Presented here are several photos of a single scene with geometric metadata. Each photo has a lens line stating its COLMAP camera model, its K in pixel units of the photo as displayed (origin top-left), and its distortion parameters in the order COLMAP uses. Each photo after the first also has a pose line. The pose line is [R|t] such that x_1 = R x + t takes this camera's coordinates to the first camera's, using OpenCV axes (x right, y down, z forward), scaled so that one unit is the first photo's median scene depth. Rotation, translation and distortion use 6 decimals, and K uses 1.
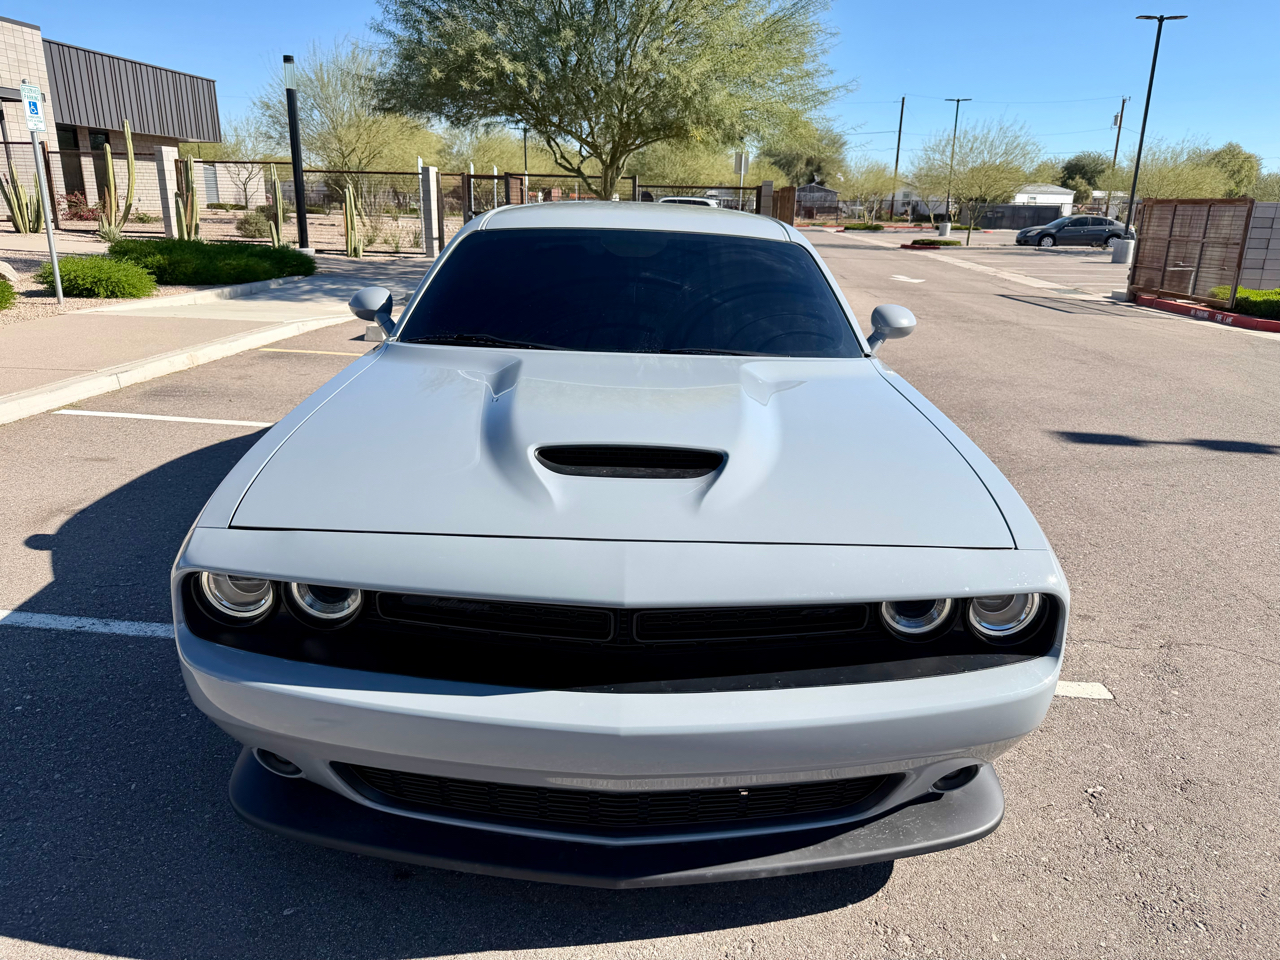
lens RADIAL K [[912.9, 0, 641.1], [0, 912.9, 495.0], [0, 0, 1]] dist [-0.005410, -0.004867]
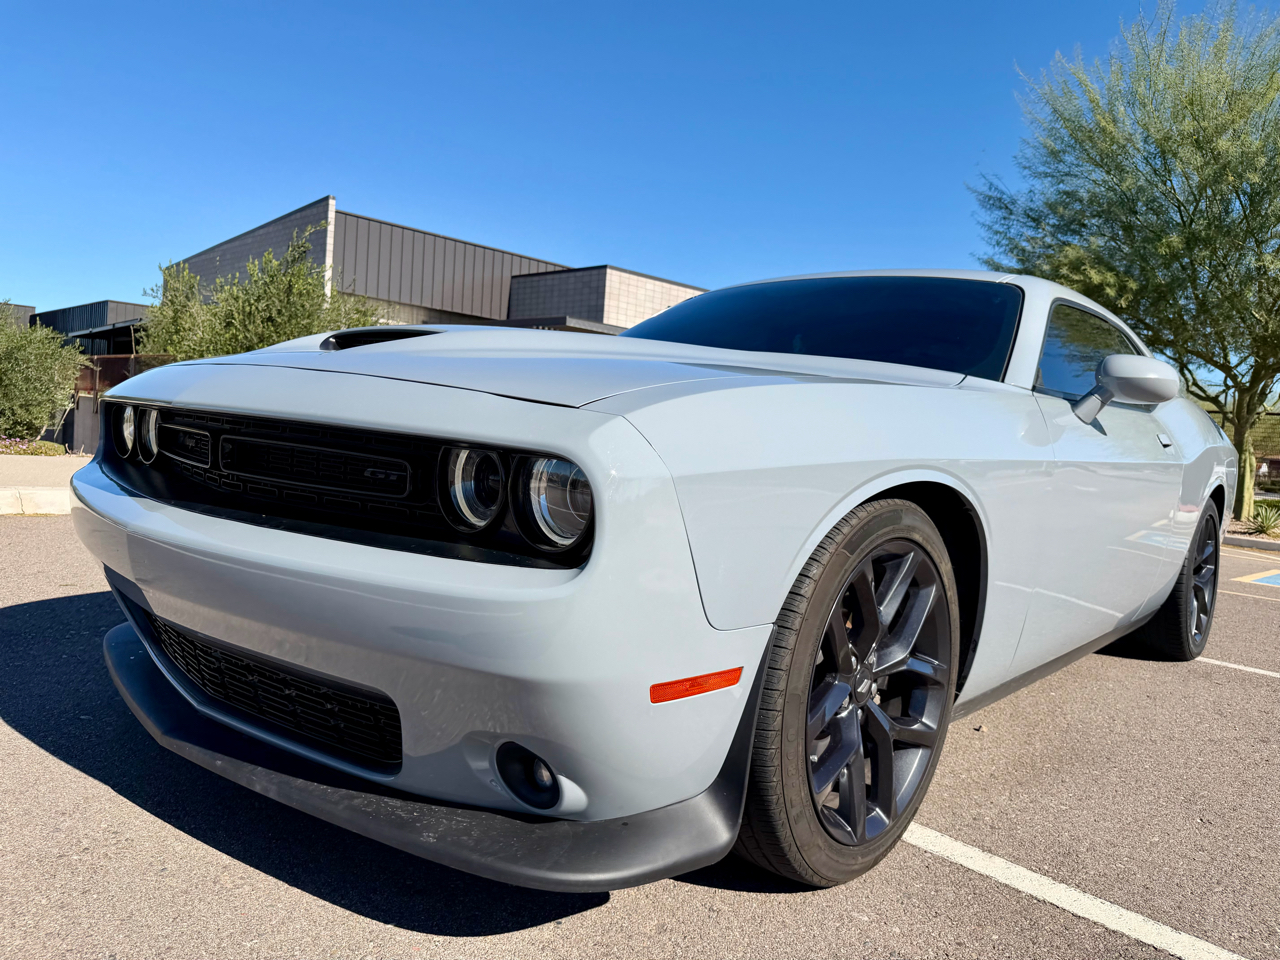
lens RADIAL K [[923.7, 0, 647.4], [0, 923.7, 477.1], [0, 0, 1]] dist [-0.003914, -0.000382]
pose [[0.754077, 0.071590, -0.652873, 0.127631], [-0.261635, 0.944508, -0.198623, 0.033318], [0.602424, 0.320592, 0.730962, 0.077029]]
